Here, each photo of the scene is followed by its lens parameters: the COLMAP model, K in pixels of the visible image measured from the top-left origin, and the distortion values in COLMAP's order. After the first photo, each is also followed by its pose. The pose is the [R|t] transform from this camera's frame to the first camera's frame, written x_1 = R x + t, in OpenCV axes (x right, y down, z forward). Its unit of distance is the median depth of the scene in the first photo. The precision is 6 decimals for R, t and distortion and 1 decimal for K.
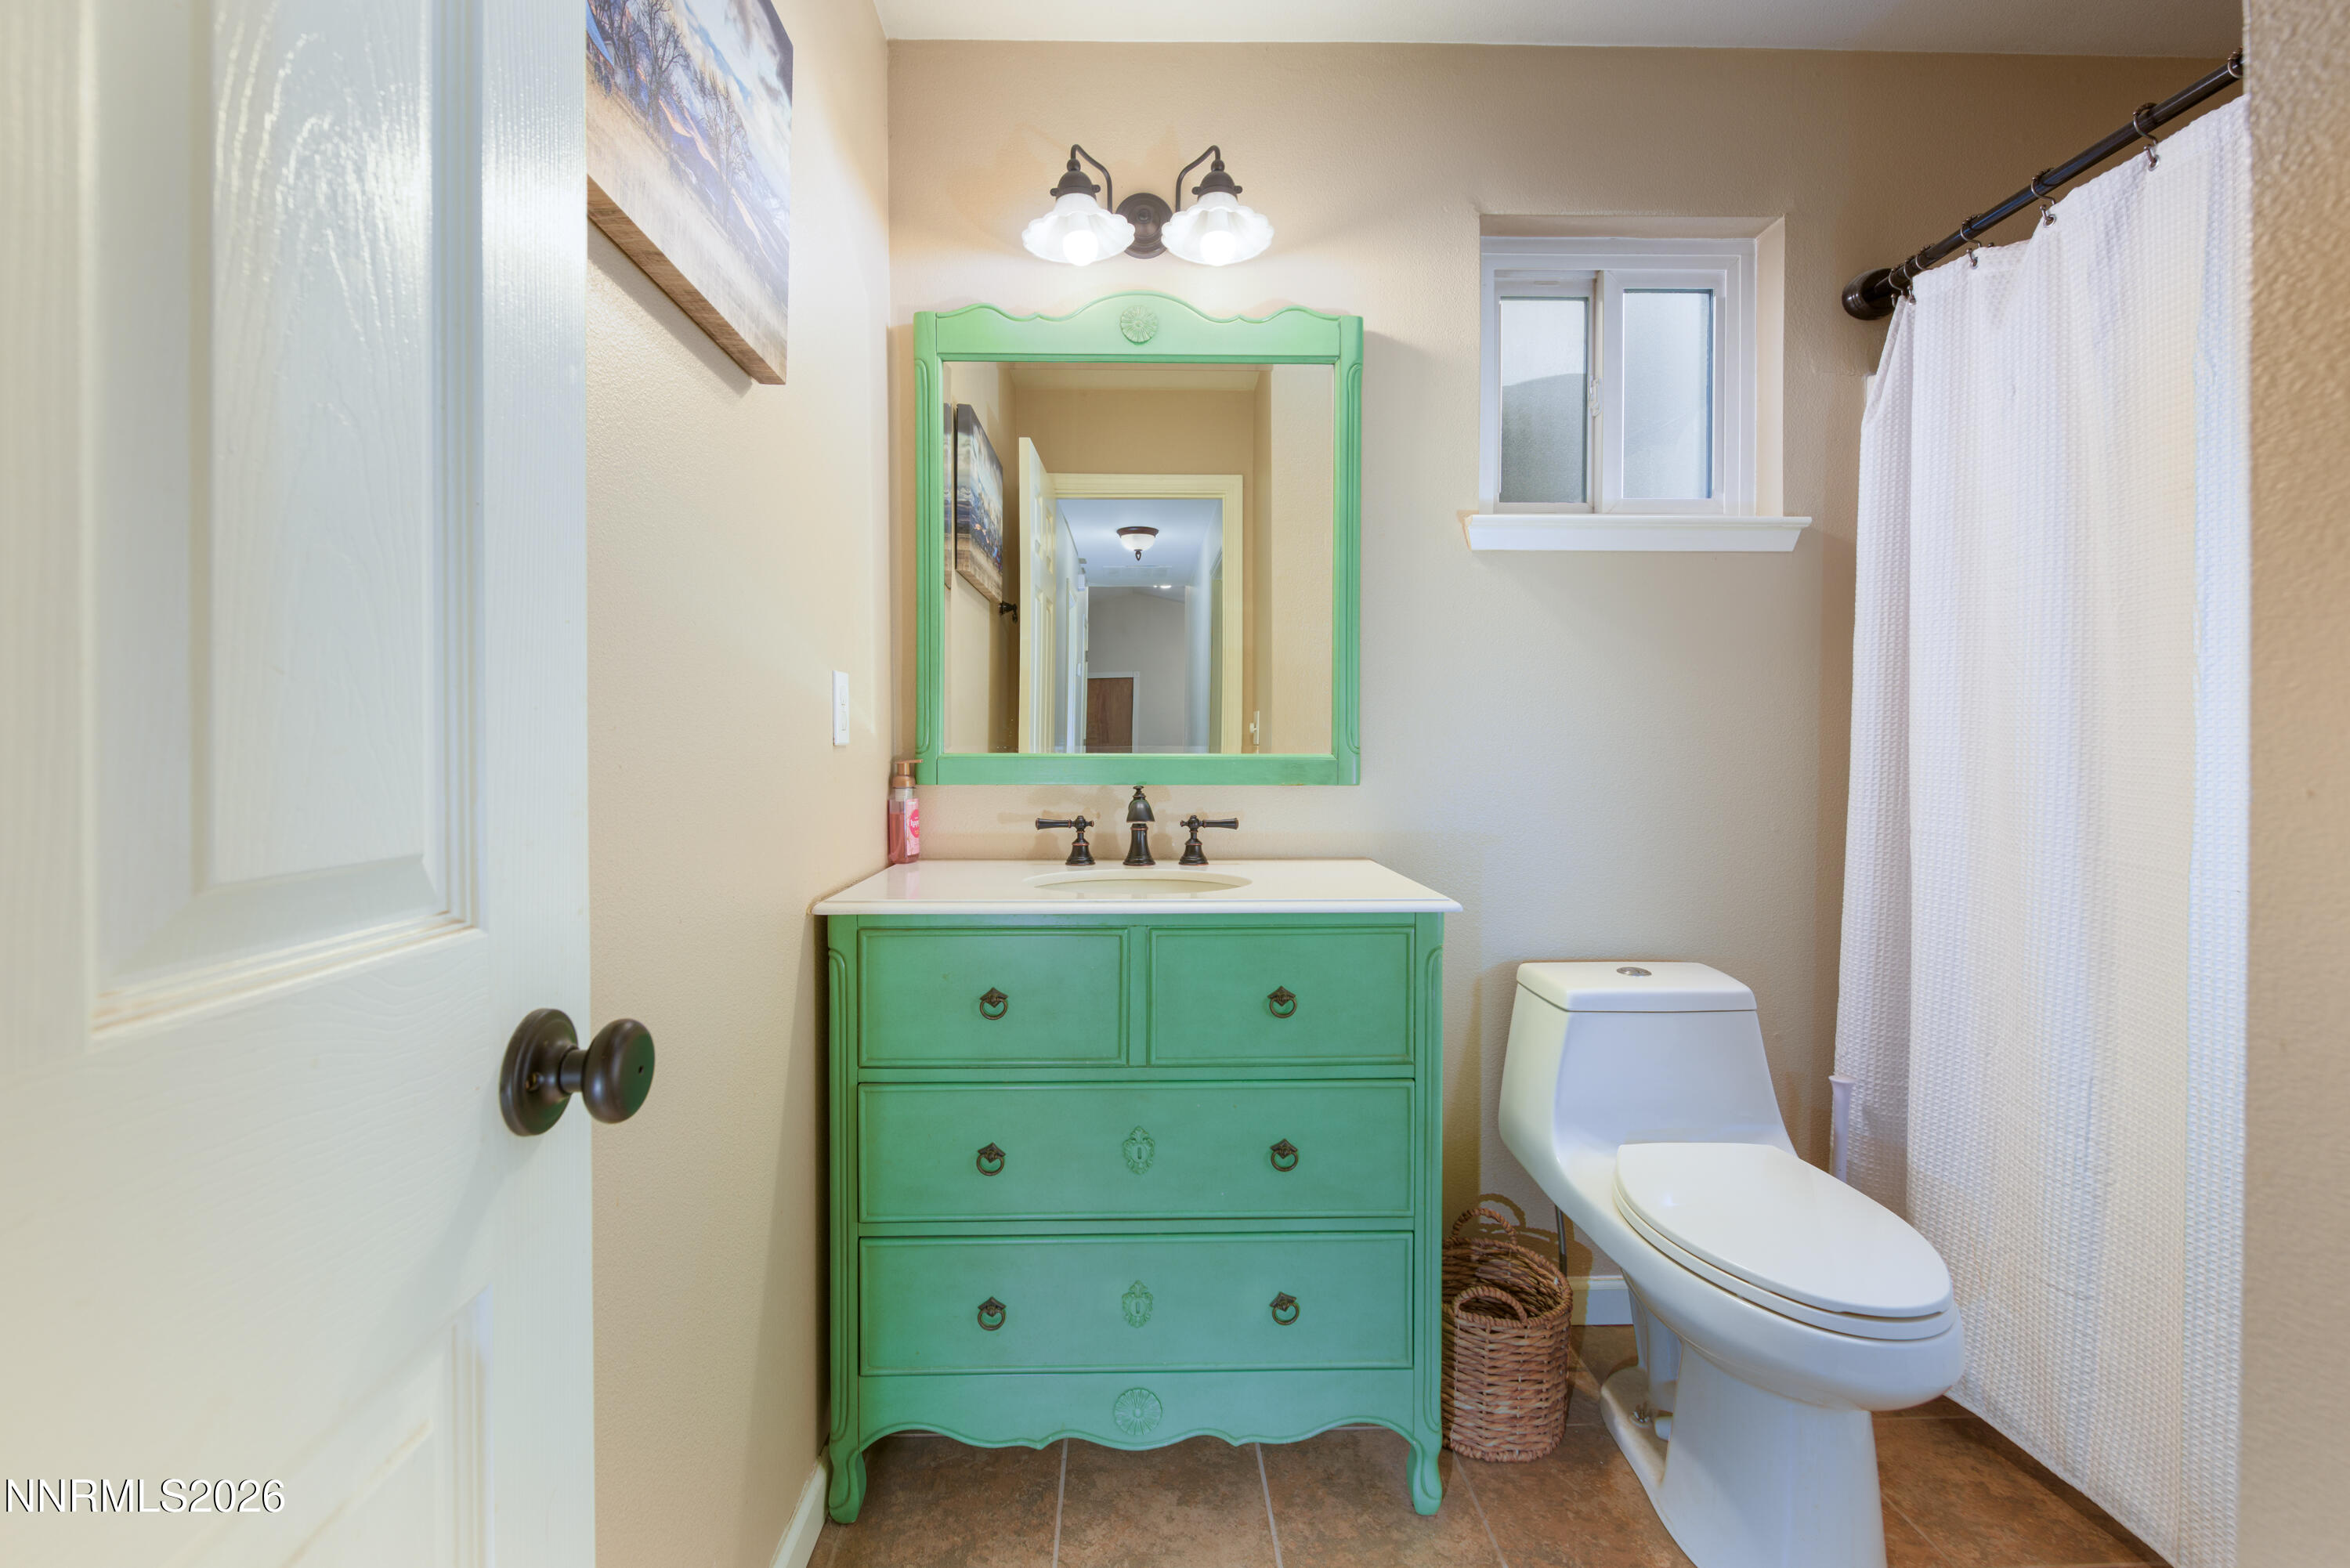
lens RADIAL K [[946.0, 0, 1216.7], [0, 946.0, 768.8], [0, 0, 1]] dist [-0.000762, -0.000168]
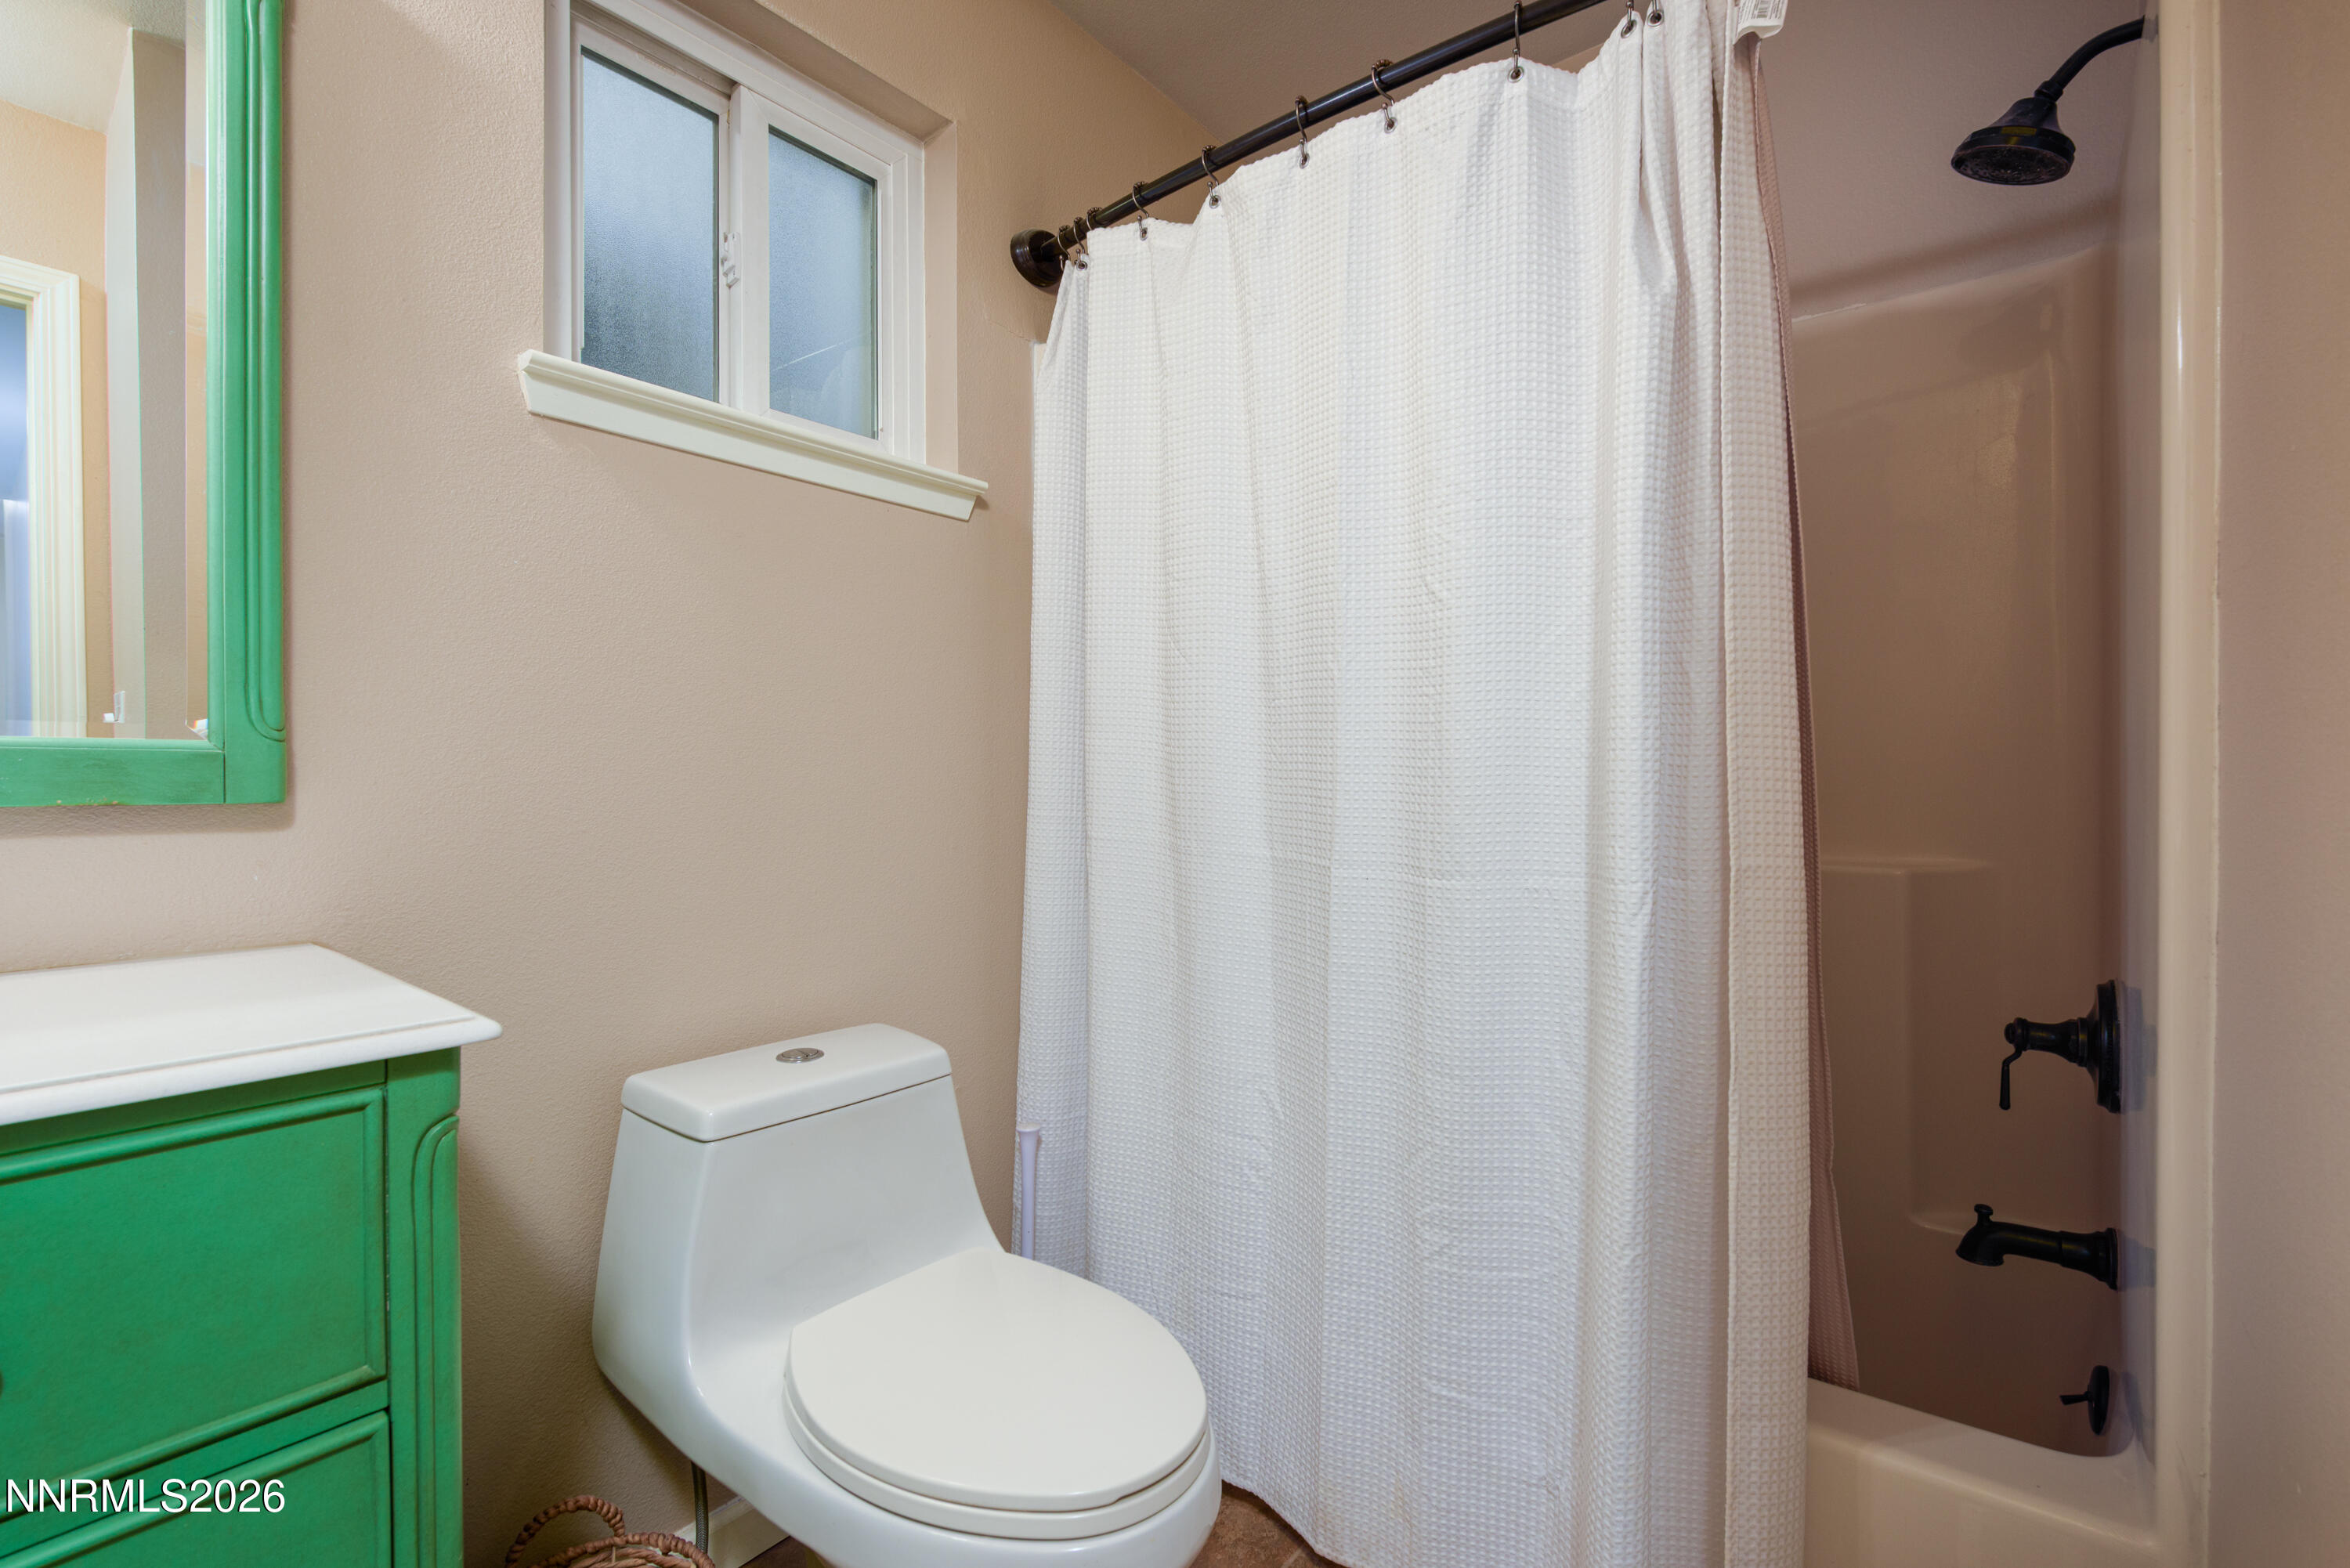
lens RADIAL K [[975.7, 0, 1178.9], [0, 975.7, 790.4], [0, 0, 1]] dist [0.011492, -0.000091]
pose [[0.679978, -0.009937, 0.733165, 0.092412], [0.015850, 0.999874, -0.001148, 0.017676], [-0.733061, 0.012402, 0.680050, 0.279852]]
